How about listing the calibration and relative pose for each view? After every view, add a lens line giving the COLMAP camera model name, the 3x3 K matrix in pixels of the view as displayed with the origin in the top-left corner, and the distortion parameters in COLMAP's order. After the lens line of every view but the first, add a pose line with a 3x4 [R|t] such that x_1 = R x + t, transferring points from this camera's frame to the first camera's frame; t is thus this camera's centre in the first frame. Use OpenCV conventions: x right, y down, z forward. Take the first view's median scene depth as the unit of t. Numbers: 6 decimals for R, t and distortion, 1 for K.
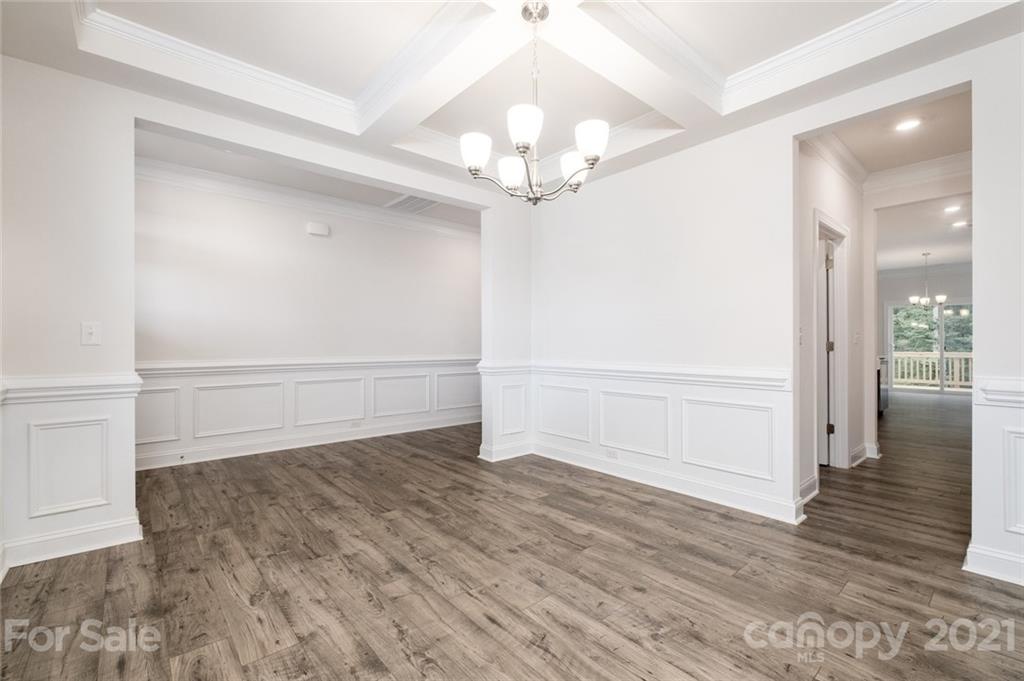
lens RADIAL K [[443.9, 0, 505.8], [0, 443.9, 339.3], [0, 0, 1]] dist [-0.004657, -0.001022]
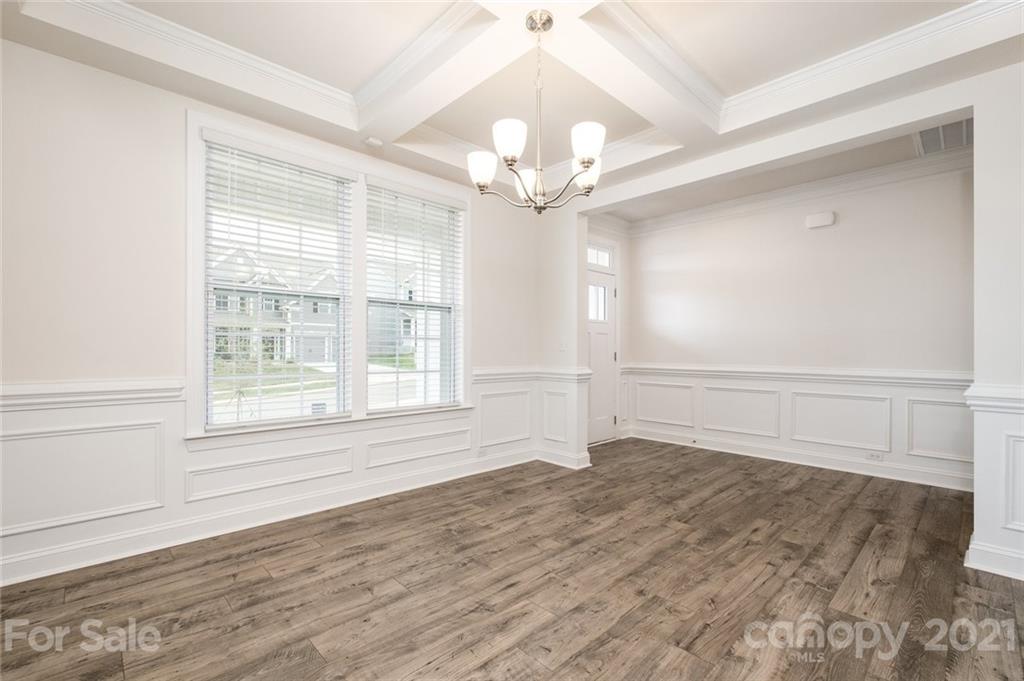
lens RADIAL K [[443.9, 0, 505.7], [0, 443.9, 348.6], [0, 0, 1]] dist [-0.004657, -0.001022]
pose [[0.050489, -0.001319, -0.998724, 0.741721], [0.004390, 0.999990, -0.001099, 0.004080], [0.998715, -0.004329, 0.050494, 0.601416]]
